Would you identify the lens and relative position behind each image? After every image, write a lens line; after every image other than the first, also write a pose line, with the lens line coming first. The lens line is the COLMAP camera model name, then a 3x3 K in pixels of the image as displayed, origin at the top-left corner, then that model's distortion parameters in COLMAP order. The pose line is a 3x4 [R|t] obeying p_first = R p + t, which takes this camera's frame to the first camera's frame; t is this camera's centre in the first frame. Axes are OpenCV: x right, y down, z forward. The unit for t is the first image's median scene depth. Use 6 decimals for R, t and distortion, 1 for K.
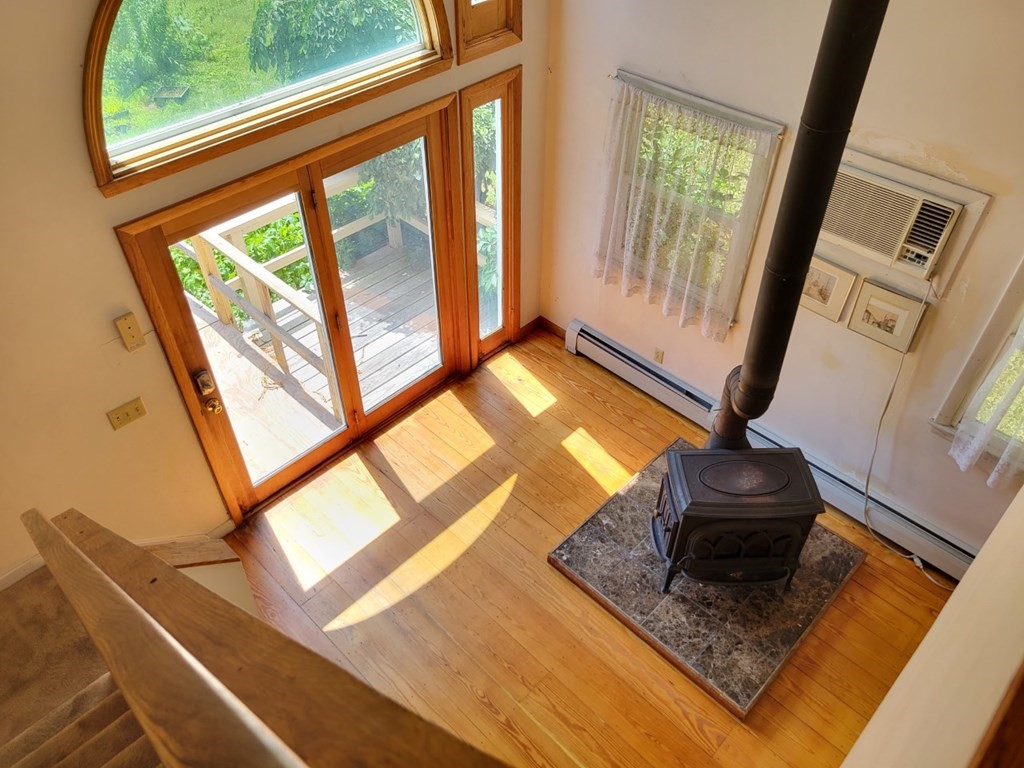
lens RADIAL K [[778.9, 0, 511.2], [0, 778.9, 383.4], [0, 0, 1]] dist [0.073641, -0.067726]
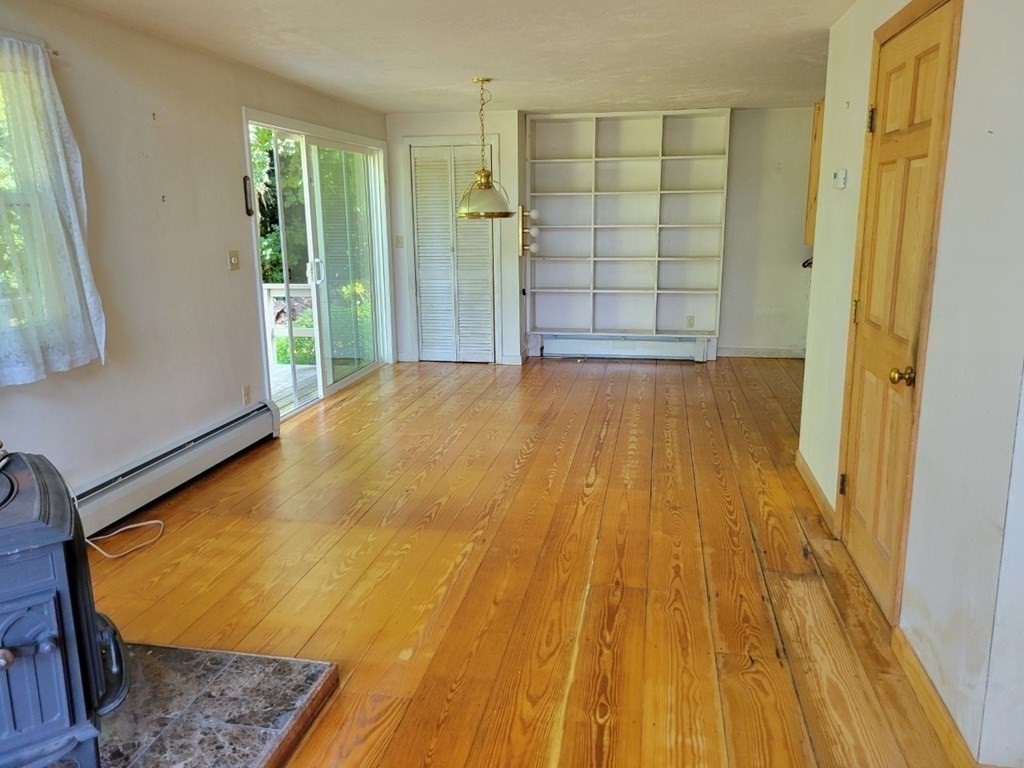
lens RADIAL K [[778.9, 0, 511.6], [0, 778.9, 382.9], [0, 0, 1]] dist [0.073641, -0.067726]
pose [[-0.553763, -0.173334, 0.814433, -0.251516], [0.578241, 0.623739, 0.525916, 0.022399], [-0.599153, 0.762172, -0.245175, 0.860106]]
